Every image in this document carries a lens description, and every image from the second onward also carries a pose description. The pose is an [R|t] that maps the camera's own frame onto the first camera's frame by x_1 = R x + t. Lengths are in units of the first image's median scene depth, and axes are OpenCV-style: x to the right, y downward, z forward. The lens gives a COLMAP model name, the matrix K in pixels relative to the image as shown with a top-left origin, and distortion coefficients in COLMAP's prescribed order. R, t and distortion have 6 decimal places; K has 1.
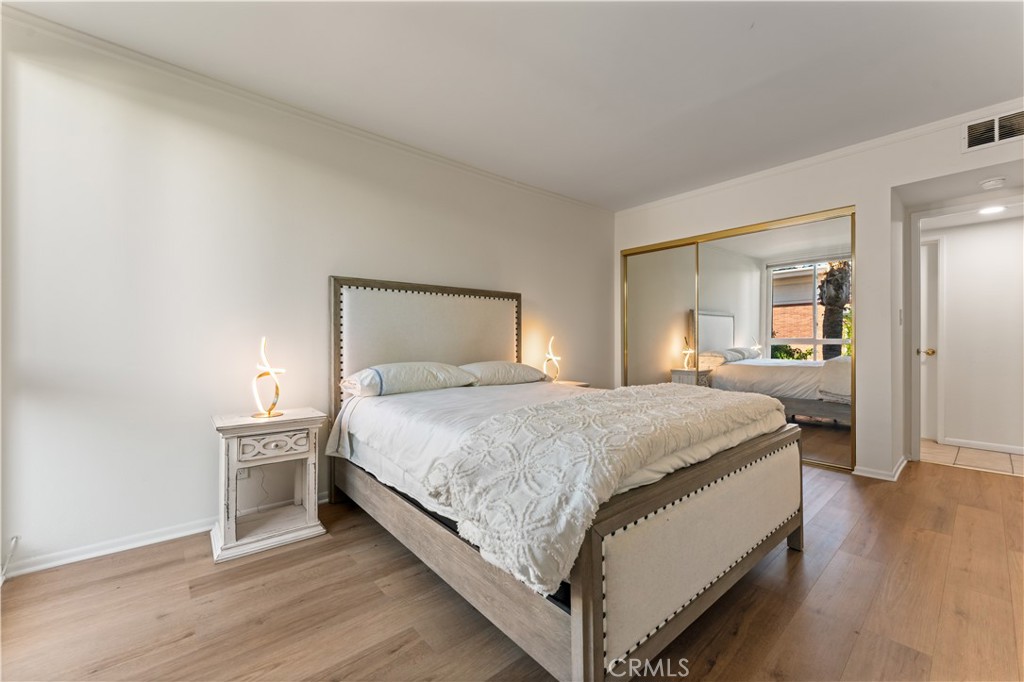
lens RADIAL K [[413.4, 0, 511.1], [0, 413.4, 340.9], [0, 0, 1]] dist [-0.002678, -0.000468]
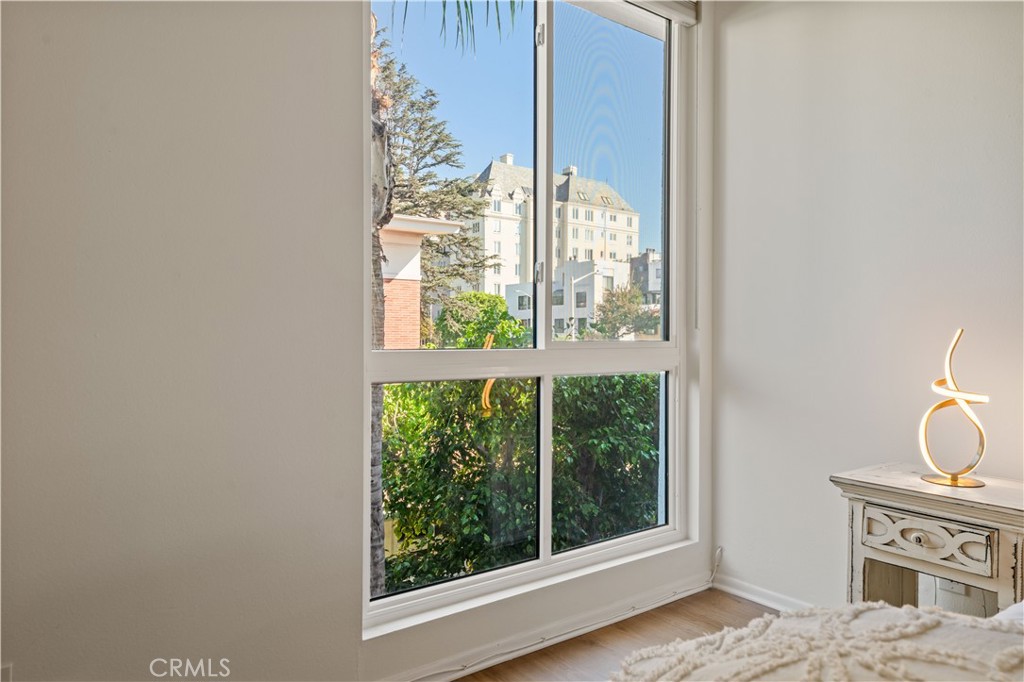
lens RADIAL K [[662.0, 0, 512.8], [0, 662.0, 337.7], [0, 0, 1]] dist [0.007372, 0.001131]
pose [[-0.076295, -0.009758, -0.997038, 0.309627], [-0.007627, 0.999929, -0.009203, 0.010925], [0.997056, 0.006902, -0.076364, 0.552370]]
